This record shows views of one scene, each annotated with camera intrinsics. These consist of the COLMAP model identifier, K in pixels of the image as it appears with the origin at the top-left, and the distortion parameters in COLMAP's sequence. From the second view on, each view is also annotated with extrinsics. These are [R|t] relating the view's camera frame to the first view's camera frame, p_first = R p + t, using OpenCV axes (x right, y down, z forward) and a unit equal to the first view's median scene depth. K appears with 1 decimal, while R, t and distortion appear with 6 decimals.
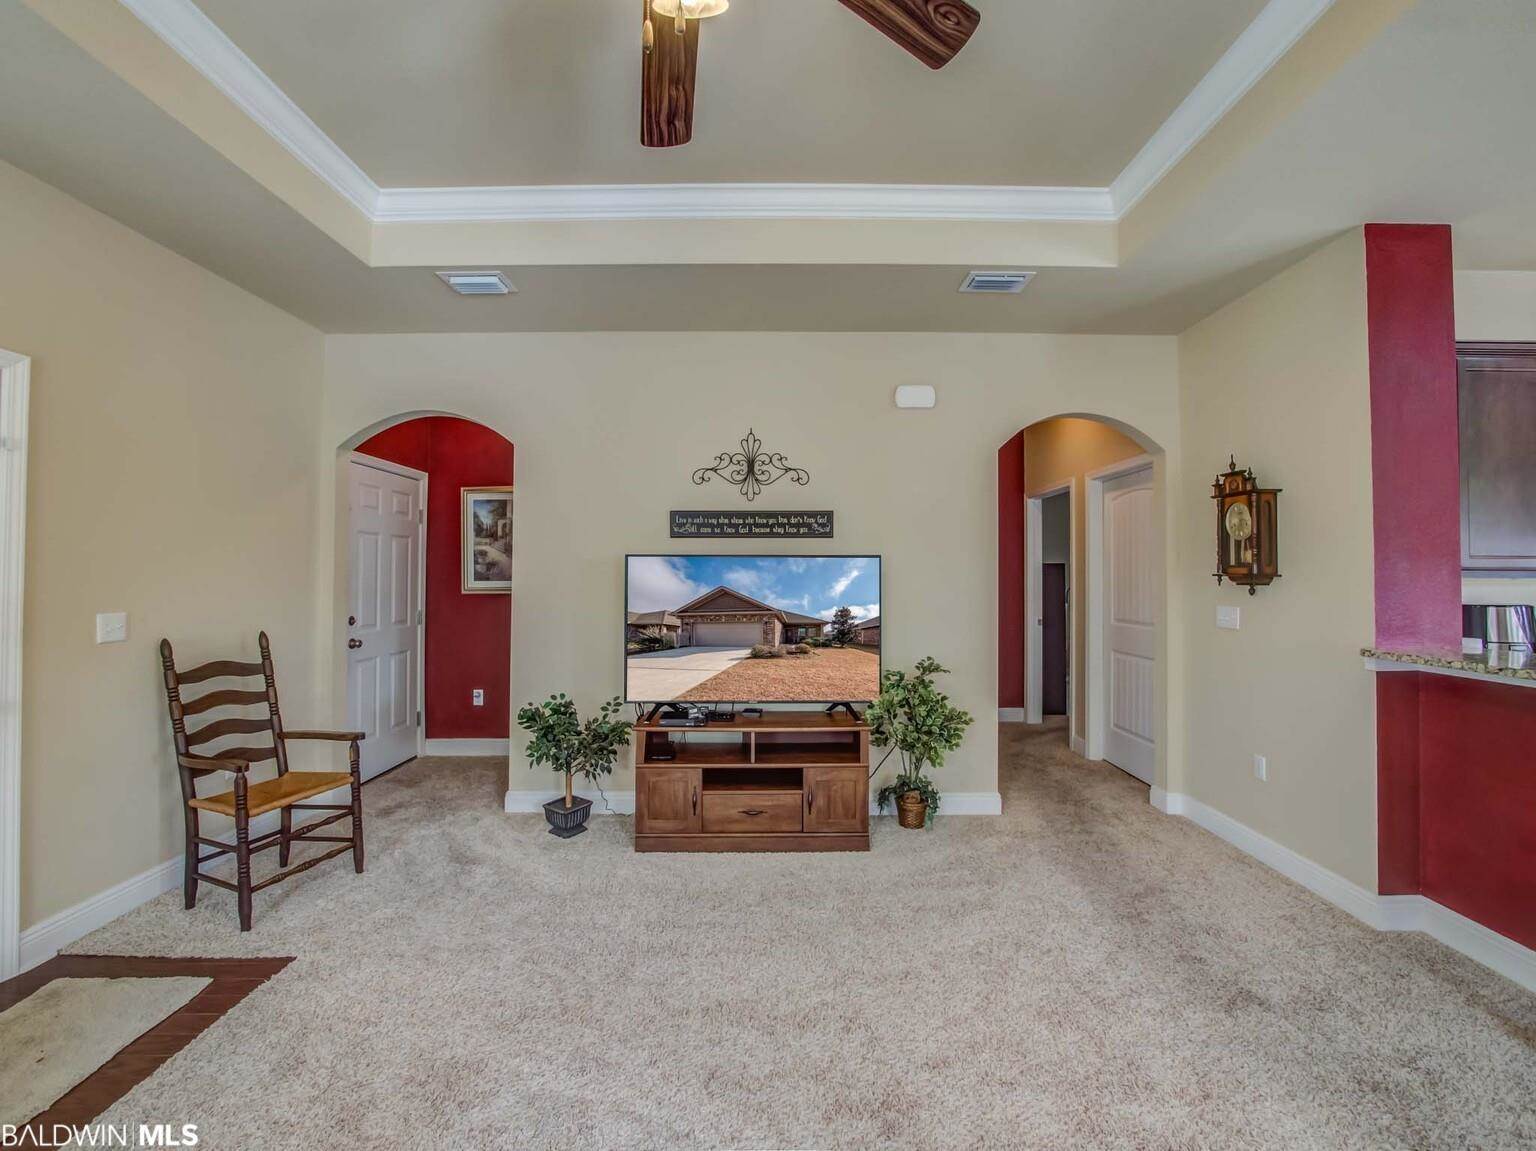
lens RADIAL K [[624.1, 0, 763.0], [0, 624.1, 560.9], [0, 0, 1]] dist [-0.027587, 0.000028]
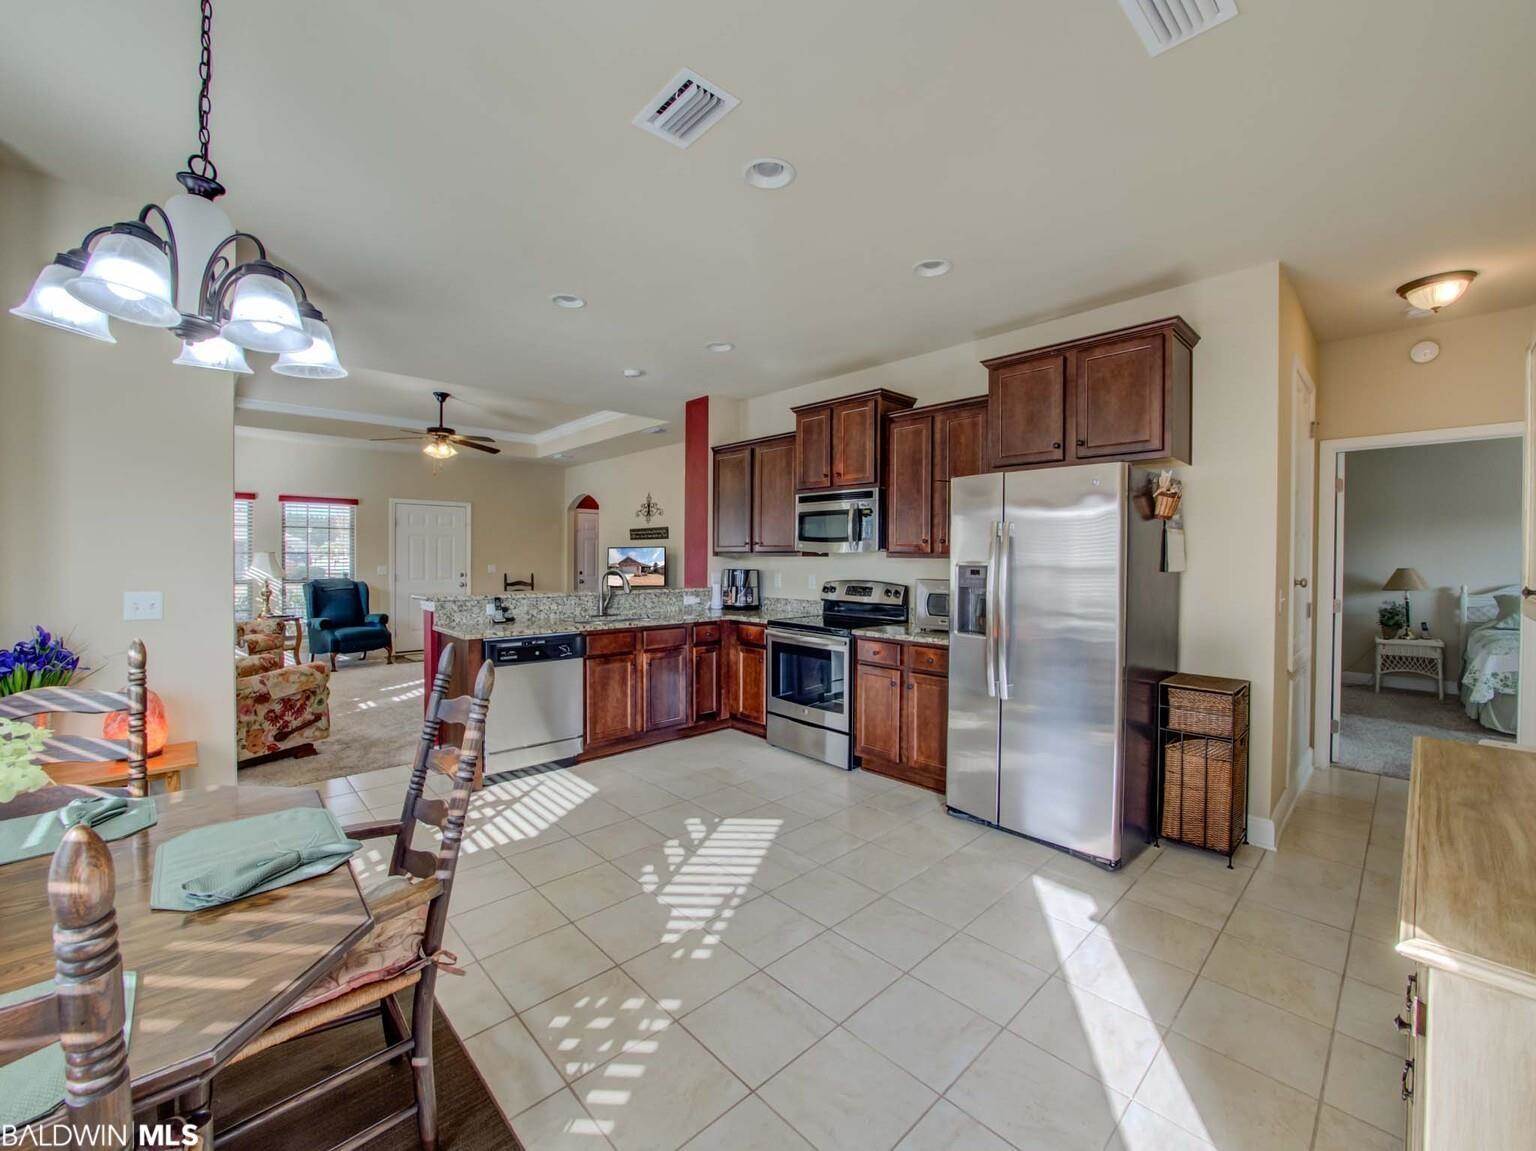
lens RADIAL K [[629.1, 0, 770.8], [0, 629.1, 564.5], [0, 0, 1]] dist [-0.034713, 0.007520]
pose [[0.692933, 0.013520, -0.720875, 2.470595], [0.005193, 0.999705, 0.023740, 0.003971], [0.720983, -0.020194, 0.692658, -0.372148]]
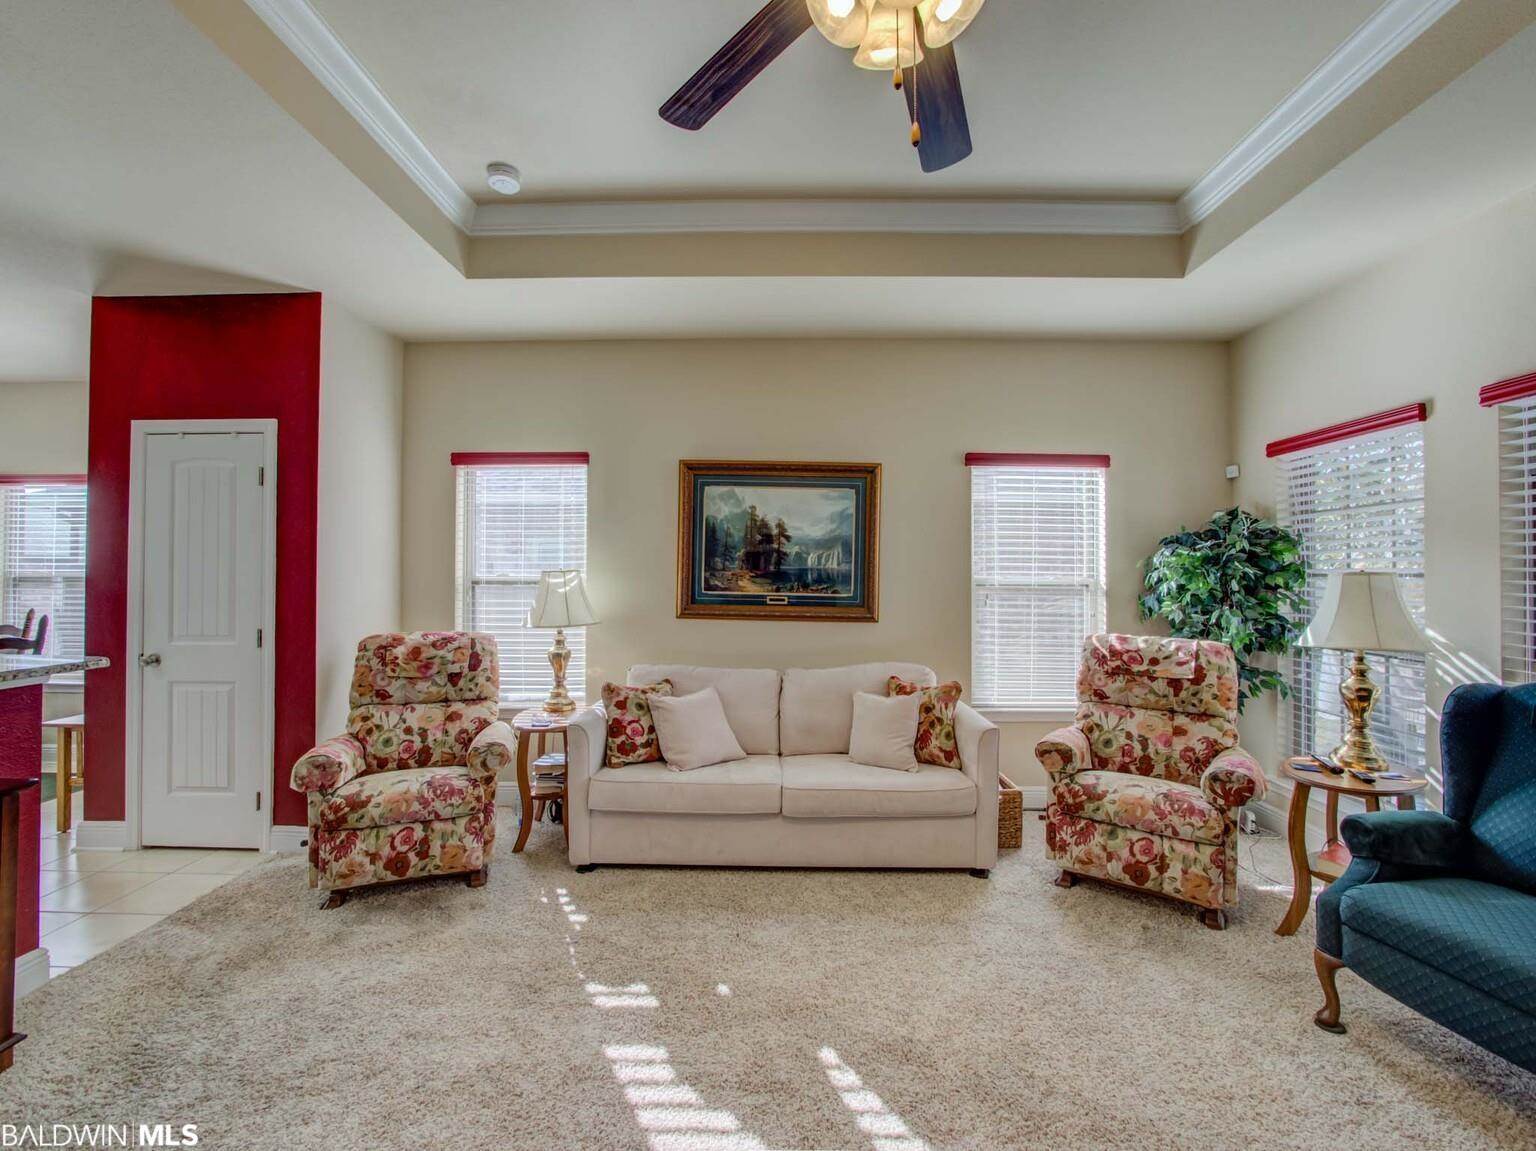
lens RADIAL K [[629.1, 0, 770.8], [0, 629.1, 564.5], [0, 0, 1]] dist [-0.034713, 0.007520]
pose [[-0.999991, -0.000022, 0.004124, 0.027920], [-0.000165, 0.999398, -0.034692, 0.020881], [-0.004121, -0.034692, -0.999390, 0.745771]]
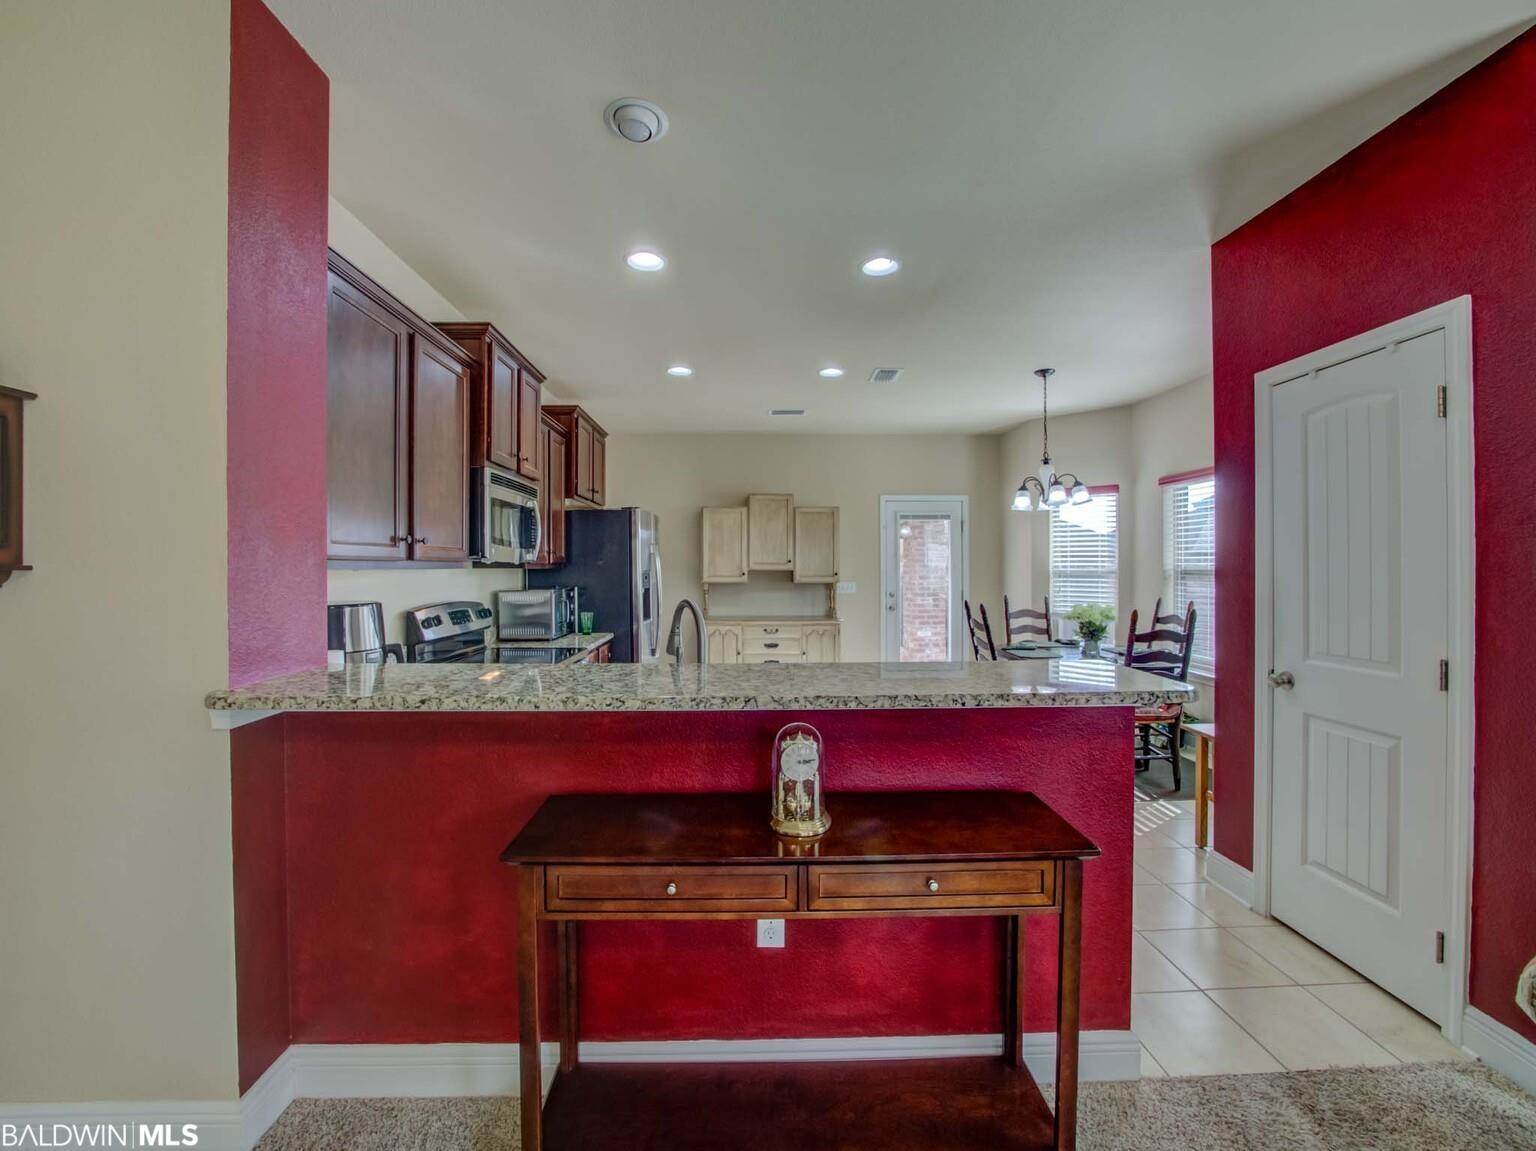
lens RADIAL K [[633.2, 0, 764.4], [0, 633.2, 567.3], [0, 0, 1]] dist [-0.019851, 0.000194]
pose [[-0.045669, 0.000444, 0.998957, 0.310229], [-0.017172, 0.999852, -0.001230, 0.013858], [-0.998809, -0.017210, -0.045654, 0.413228]]
